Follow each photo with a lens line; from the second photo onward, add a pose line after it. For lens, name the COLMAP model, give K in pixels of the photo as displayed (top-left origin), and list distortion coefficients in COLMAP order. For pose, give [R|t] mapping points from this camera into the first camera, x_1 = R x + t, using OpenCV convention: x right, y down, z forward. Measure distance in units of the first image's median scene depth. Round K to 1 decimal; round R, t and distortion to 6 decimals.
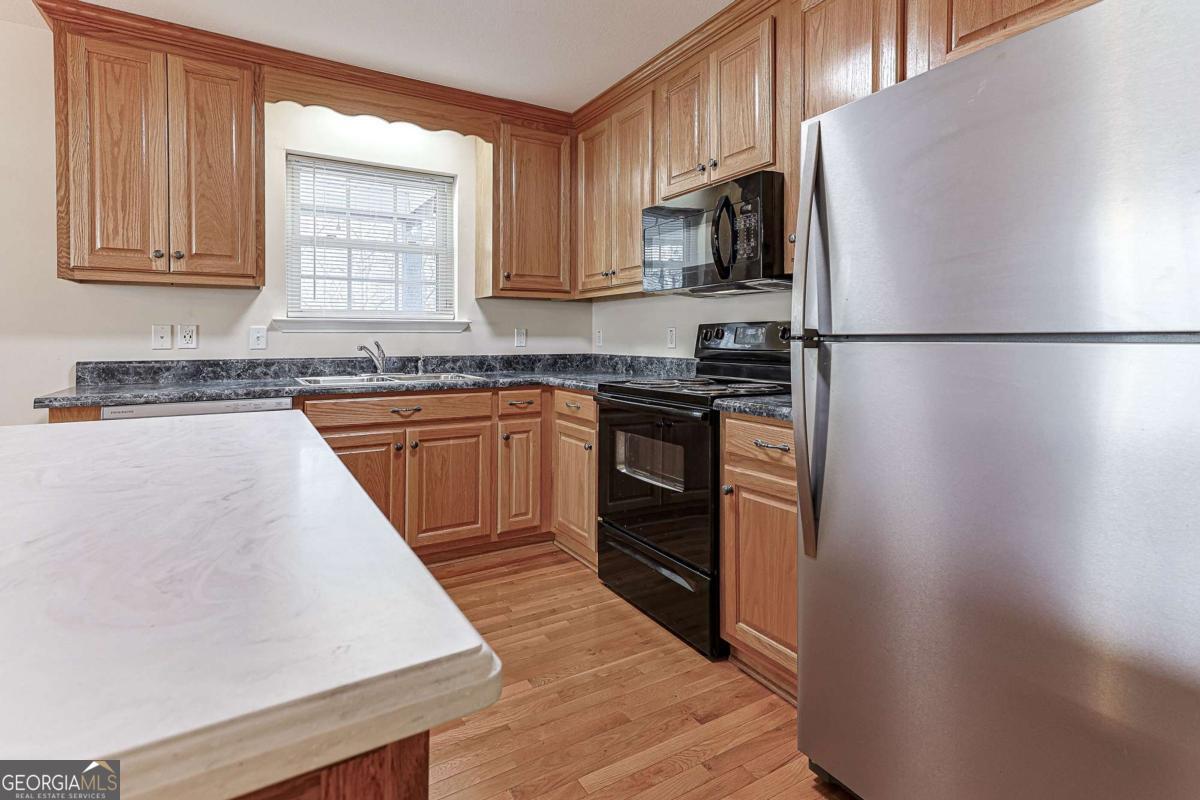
lens RADIAL K [[561.4, 0, 595.1], [0, 561.4, 333.5], [0, 0, 1]] dist [0.019118, 0.000026]
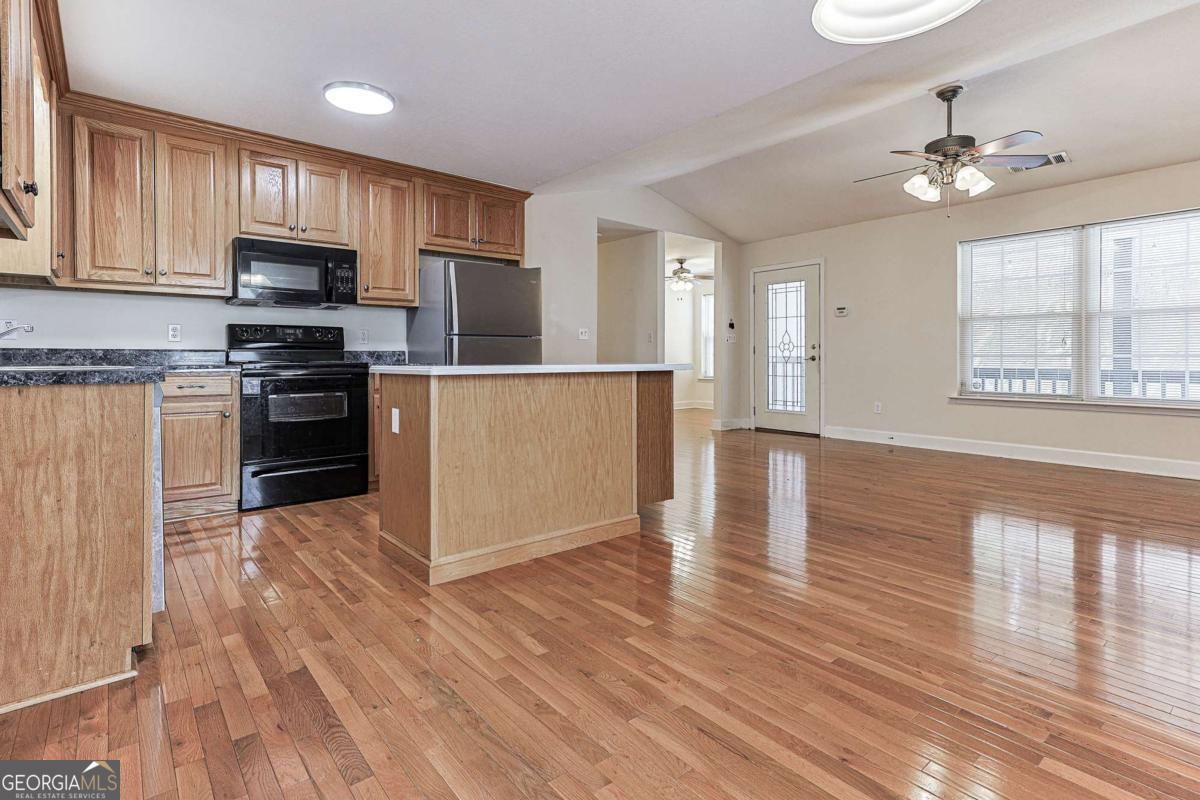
lens RADIAL K [[620.5, 0, 601.4], [0, 620.5, 358.1], [0, 0, 1]] dist [0.029691, -0.000194]
pose [[-0.228855, 0.003476, 0.973454, -1.520775], [-0.002374, 0.999989, -0.004129, 0.071379], [-0.973458, -0.003256, -0.228844, 0.471074]]
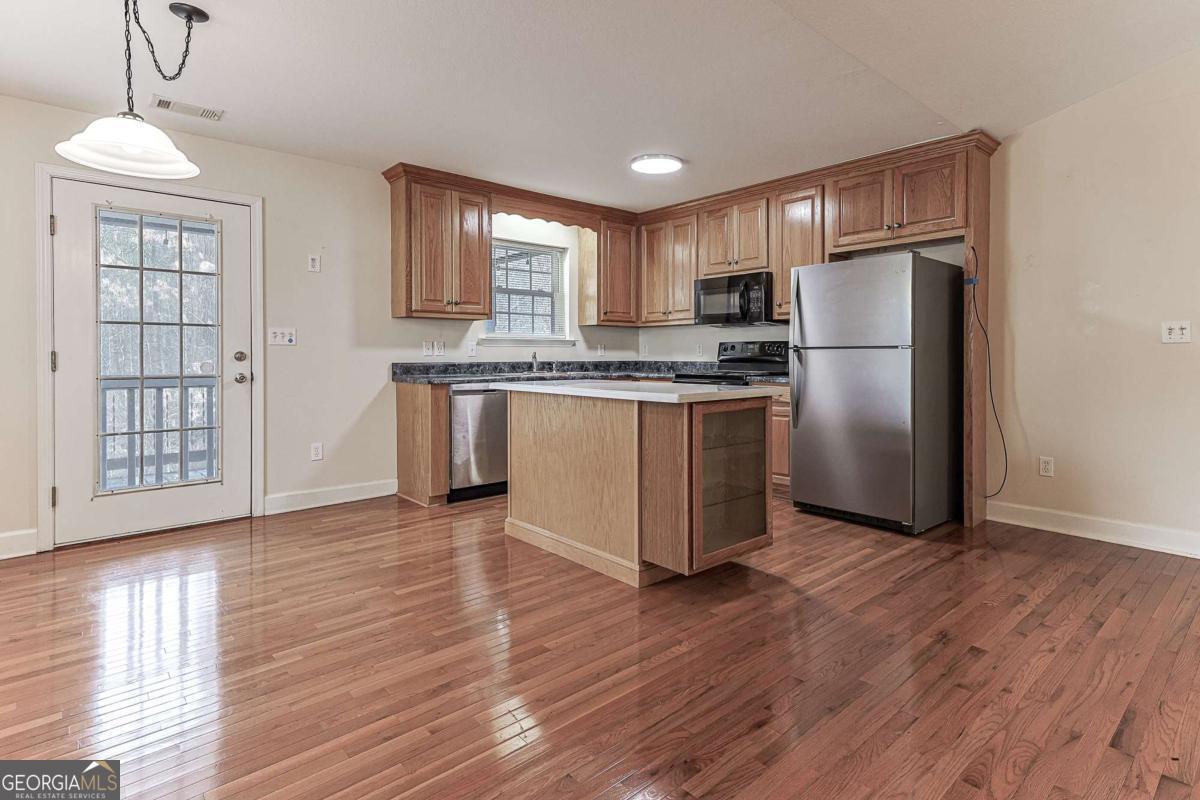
lens RADIAL K [[638.8, 0, 638.7], [0, 638.8, 357.6], [0, 0, 1]] dist [0.024481, 0.000335]
pose [[0.969747, -0.001840, 0.244107, -0.581103], [-0.000827, 0.999941, 0.010823, 0.010536], [-0.244112, -0.010697, 0.969688, -0.951716]]
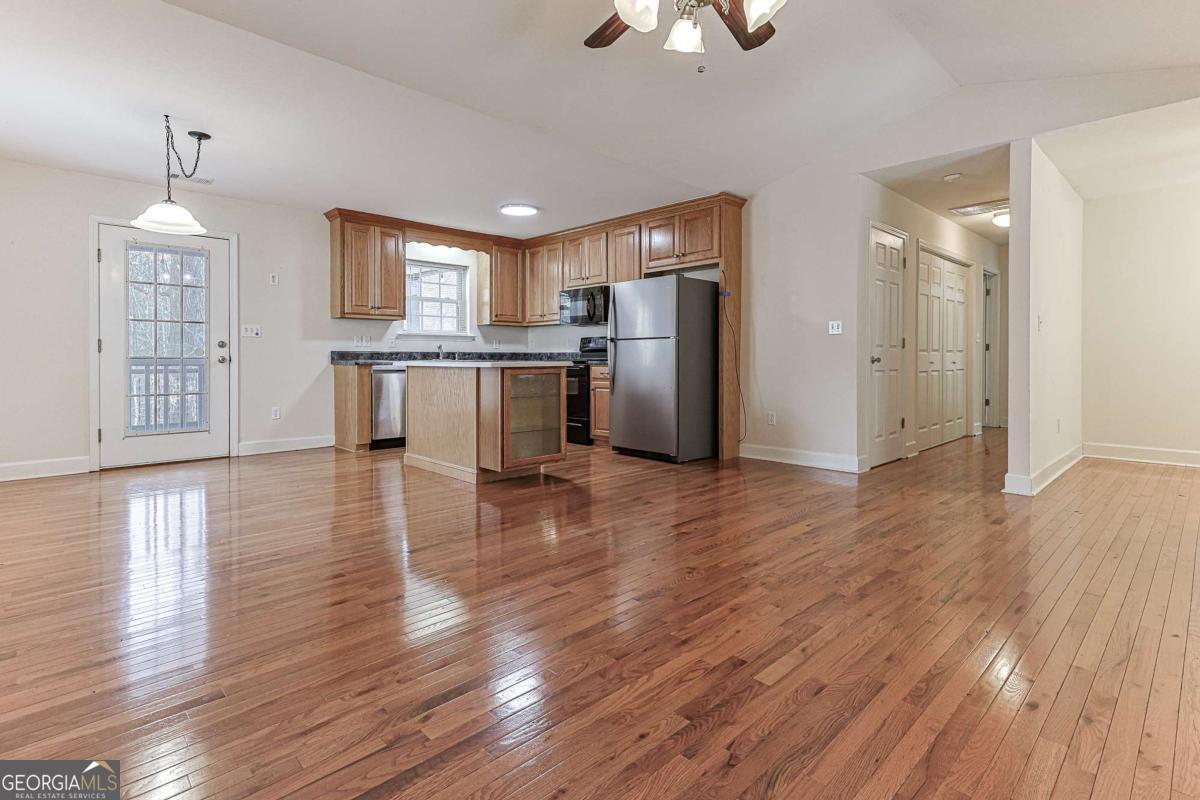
lens RADIAL K [[620.5, 0, 601.4], [0, 620.5, 358.1], [0, 0, 1]] dist [0.029691, -0.000194]
pose [[0.966587, -0.000283, 0.256337, -0.425585], [-0.001271, 0.999982, 0.005894, 0.056083], [-0.256334, -0.006023, 0.966569, -1.621439]]
